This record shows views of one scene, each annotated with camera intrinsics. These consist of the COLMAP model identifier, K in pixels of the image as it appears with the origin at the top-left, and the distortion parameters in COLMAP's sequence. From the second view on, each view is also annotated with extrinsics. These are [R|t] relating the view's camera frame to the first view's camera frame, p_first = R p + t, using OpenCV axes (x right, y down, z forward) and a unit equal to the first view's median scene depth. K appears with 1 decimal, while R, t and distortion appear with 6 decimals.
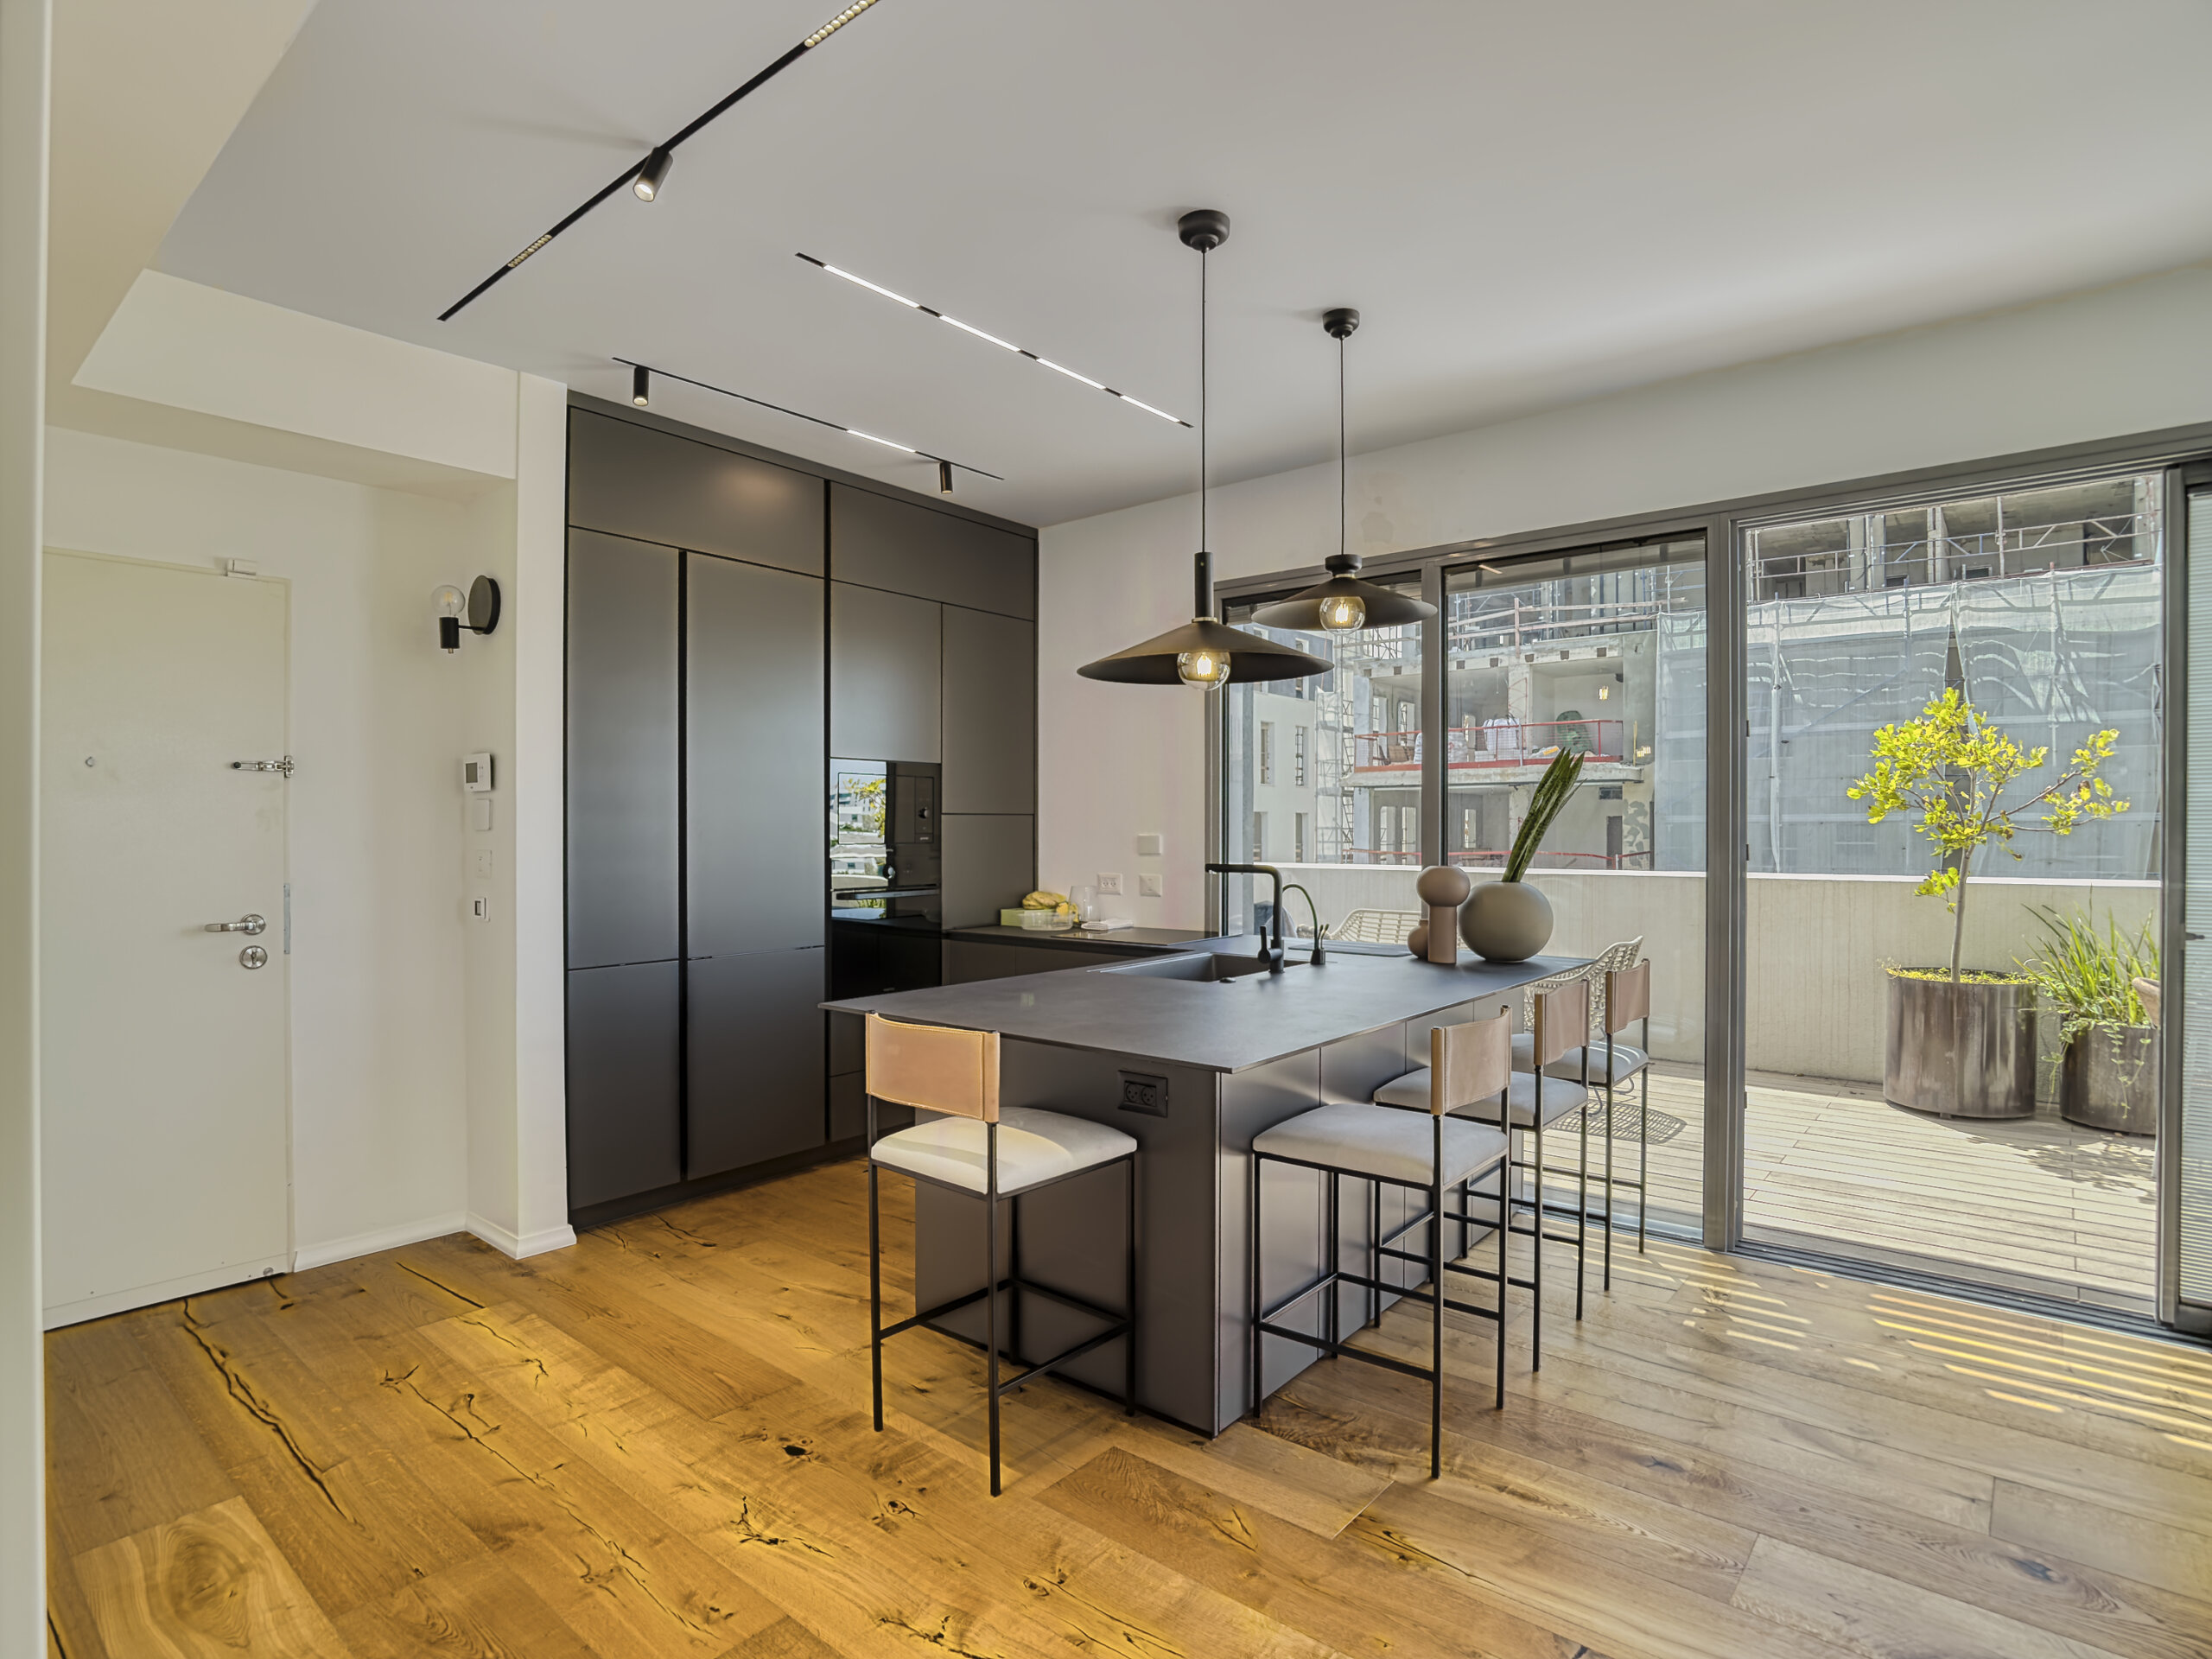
lens RADIAL K [[1197.6, 0, 1106.0], [0, 1197.6, 829.5], [0, 0, 1]] dist [-0.044653, 0.017595]
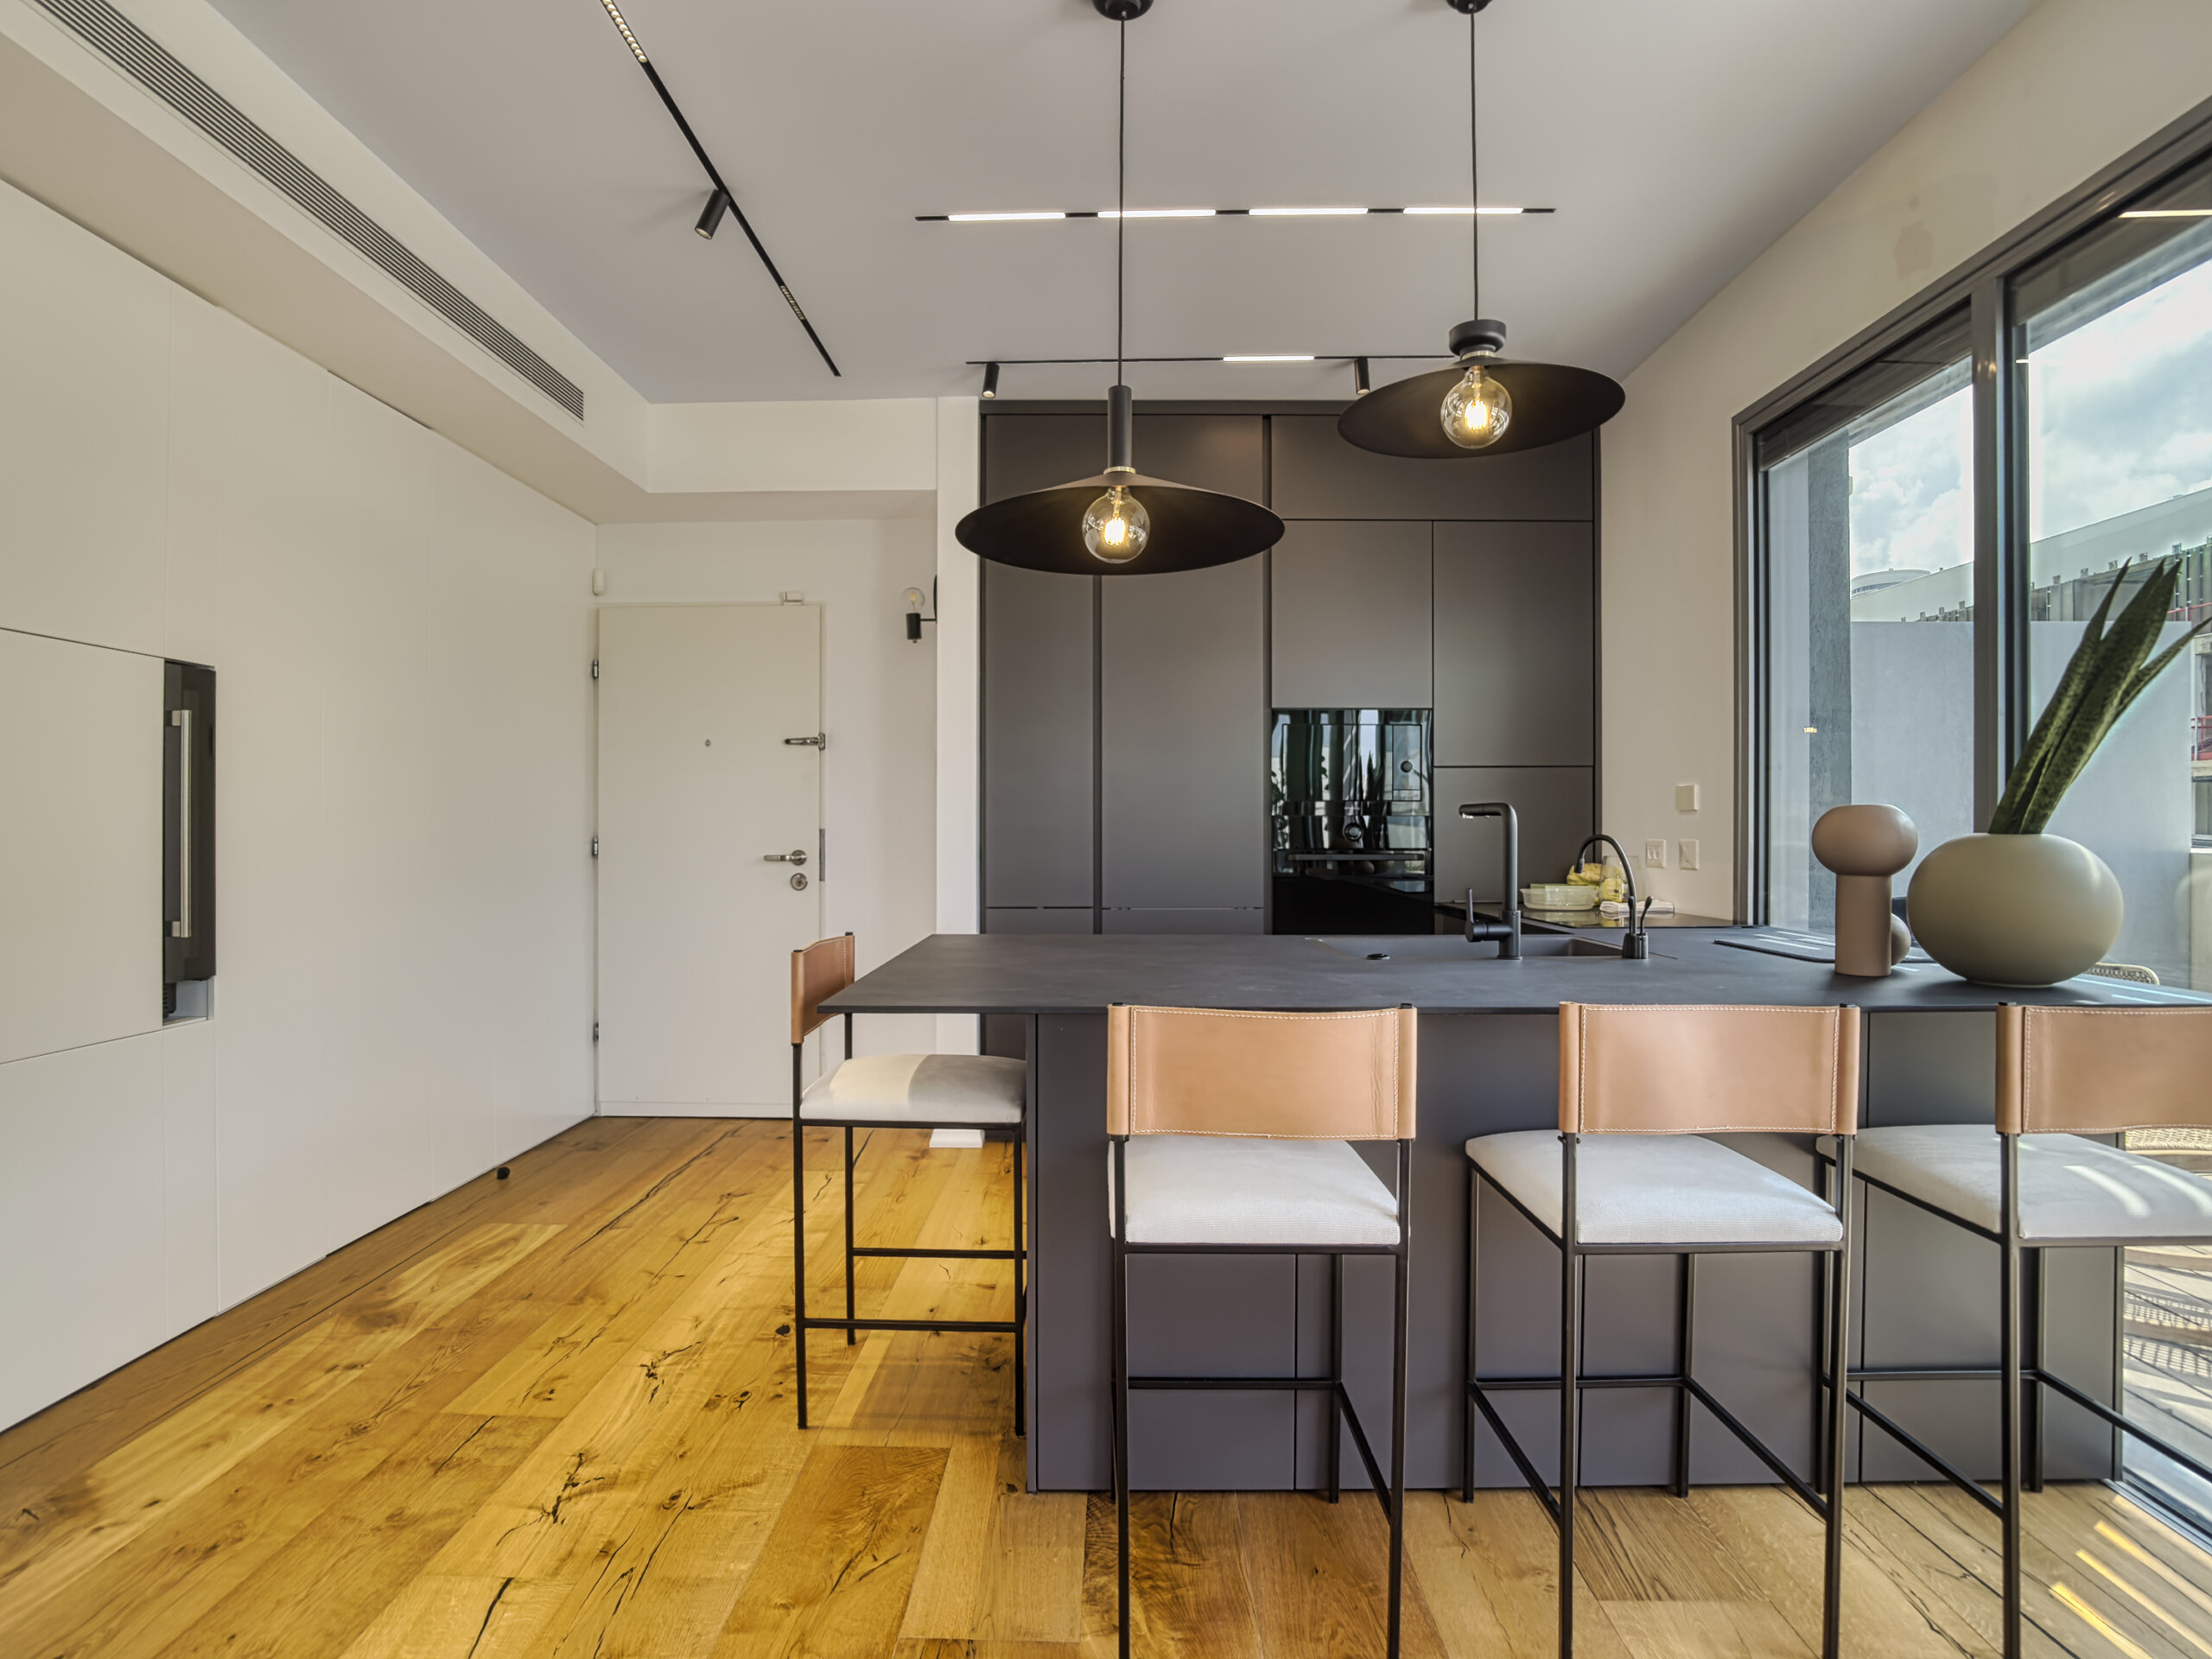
lens RADIAL K [[1195.7, 0, 1077.2], [0, 1195.7, 831.5], [0, 0, 1]] dist [-0.043524, -0.000985]
pose [[0.608209, 0.000085, -0.793777, 0.570560], [-0.001831, 0.999997, -0.001297, 0.051762], [0.793775, 0.002242, 0.608208, 0.413282]]
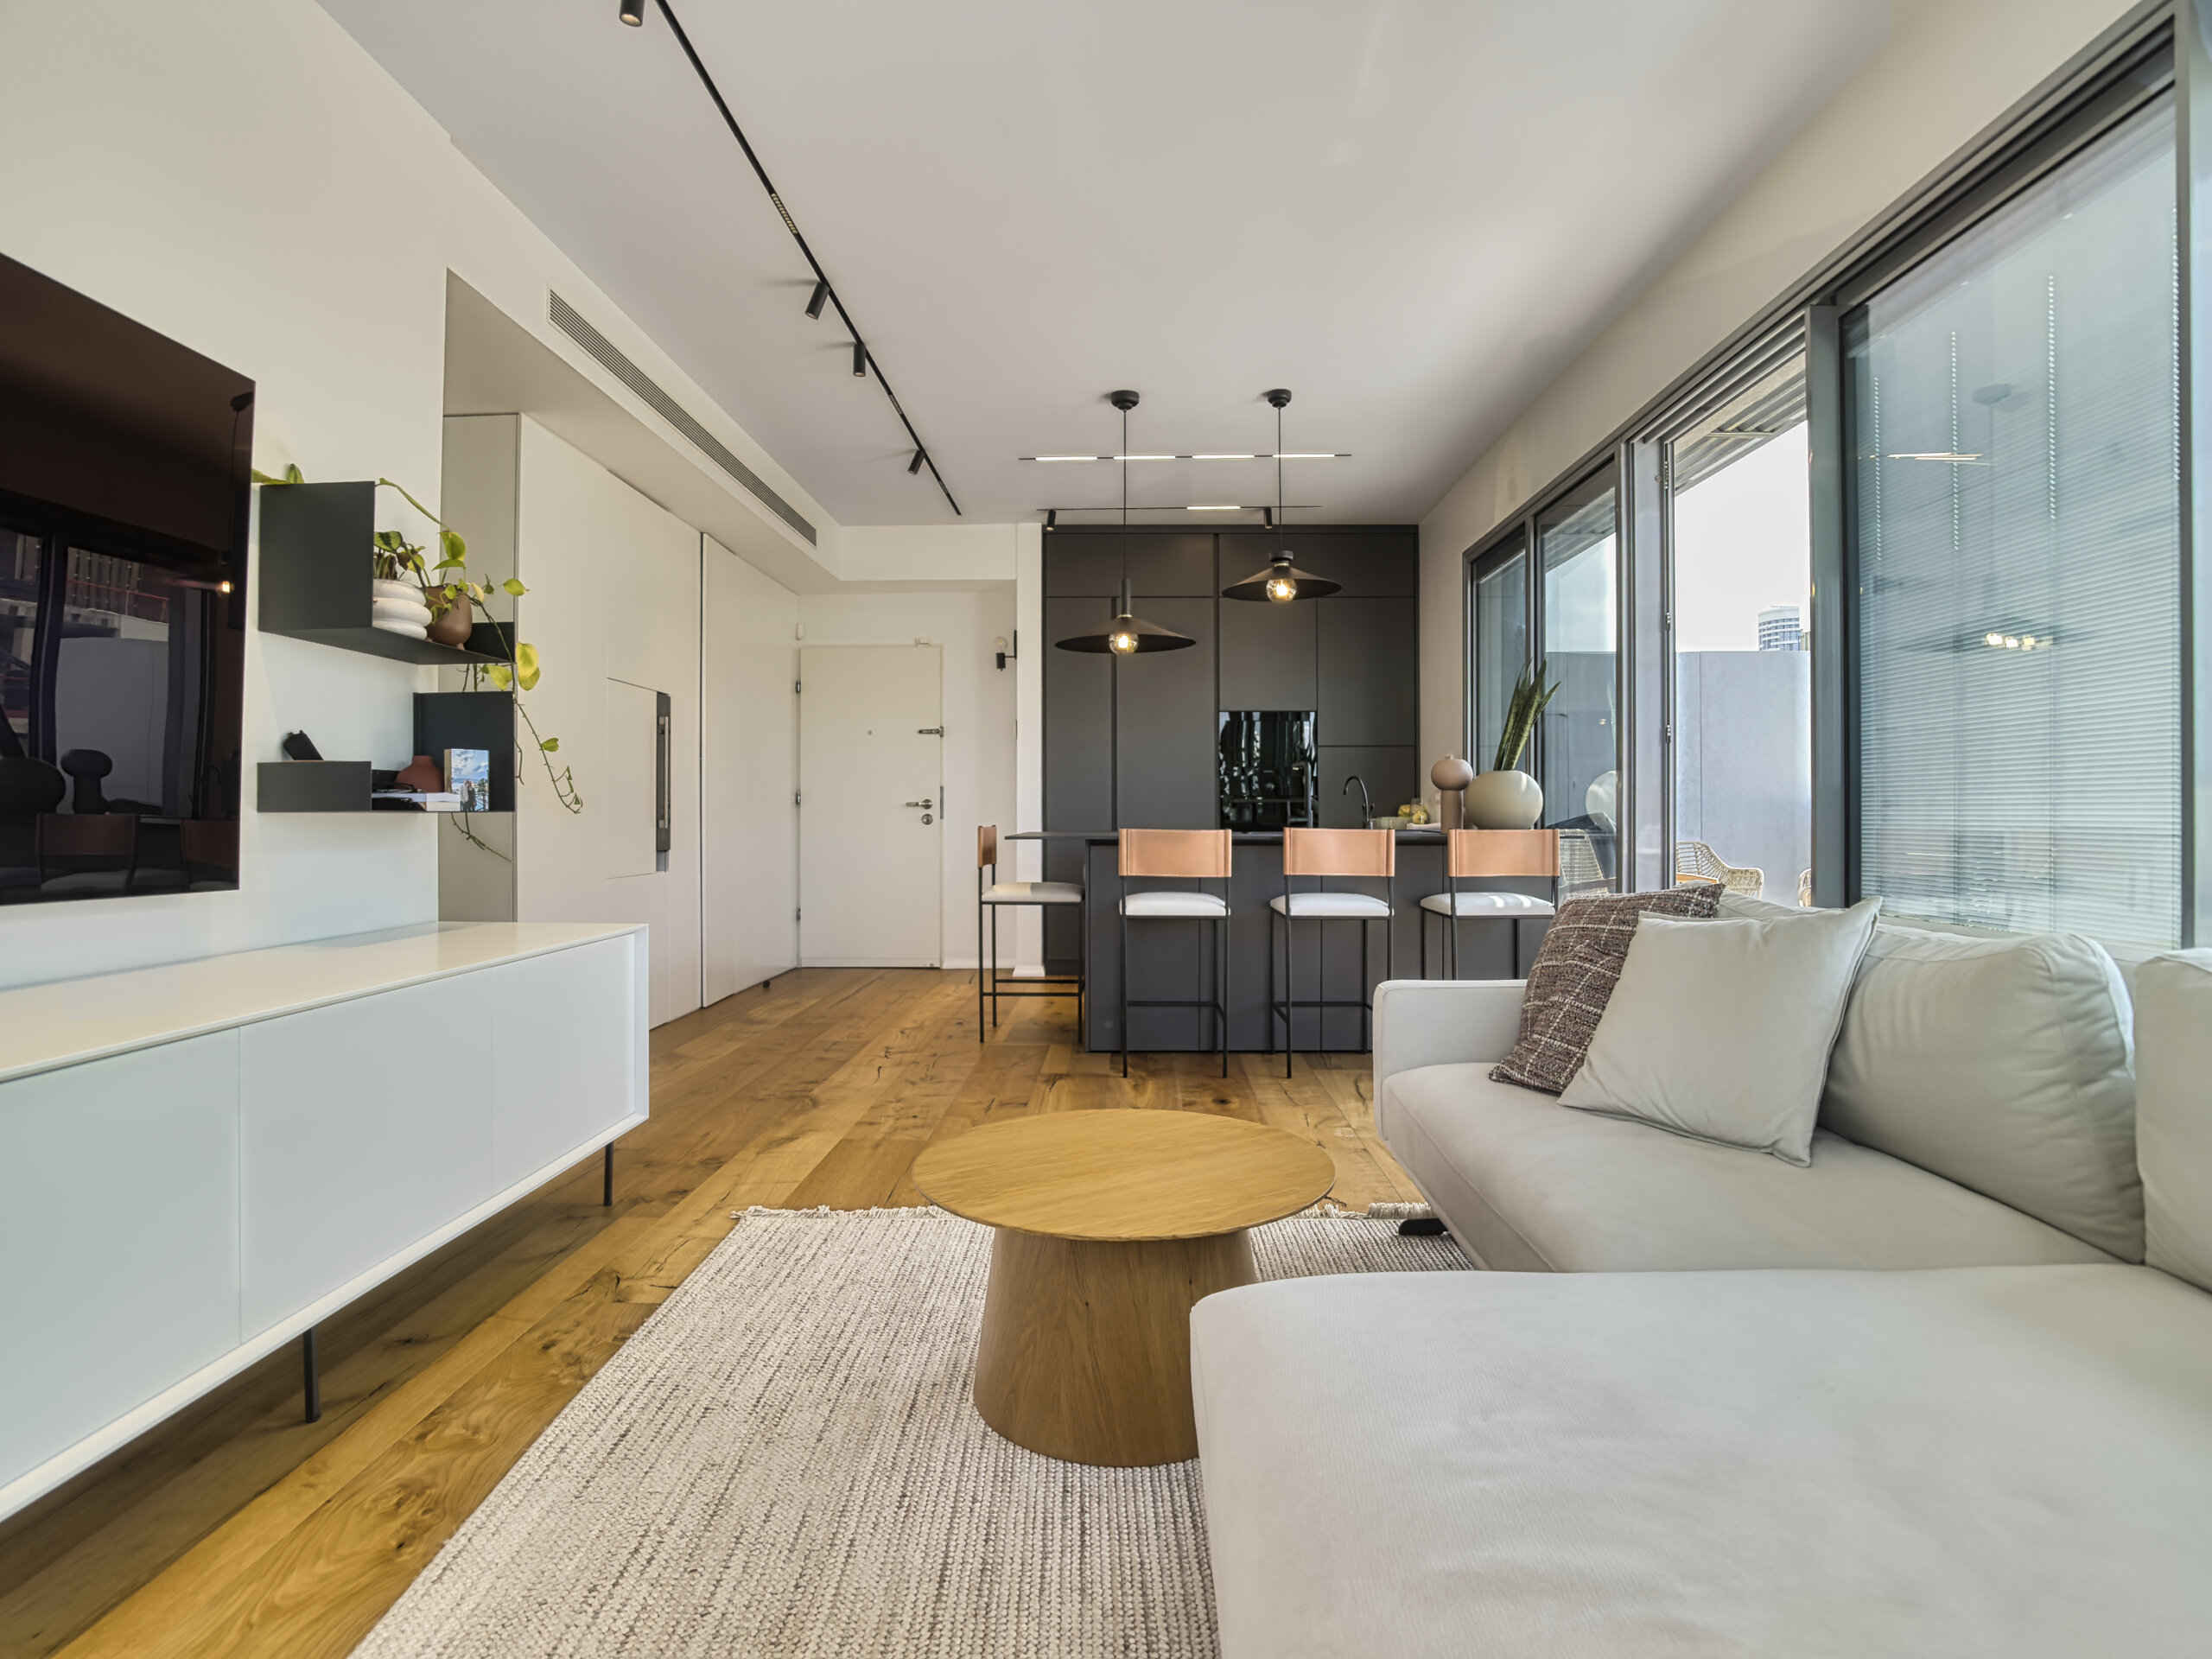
lens RADIAL K [[1195.7, 0, 1077.2], [0, 1195.7, 831.5], [0, 0, 1]] dist [-0.043524, -0.000985]
pose [[0.598230, 0.007744, -0.801287, 1.224570], [-0.000312, 0.999955, 0.009431, 0.110839], [0.801324, -0.005392, 0.598206, -0.108615]]
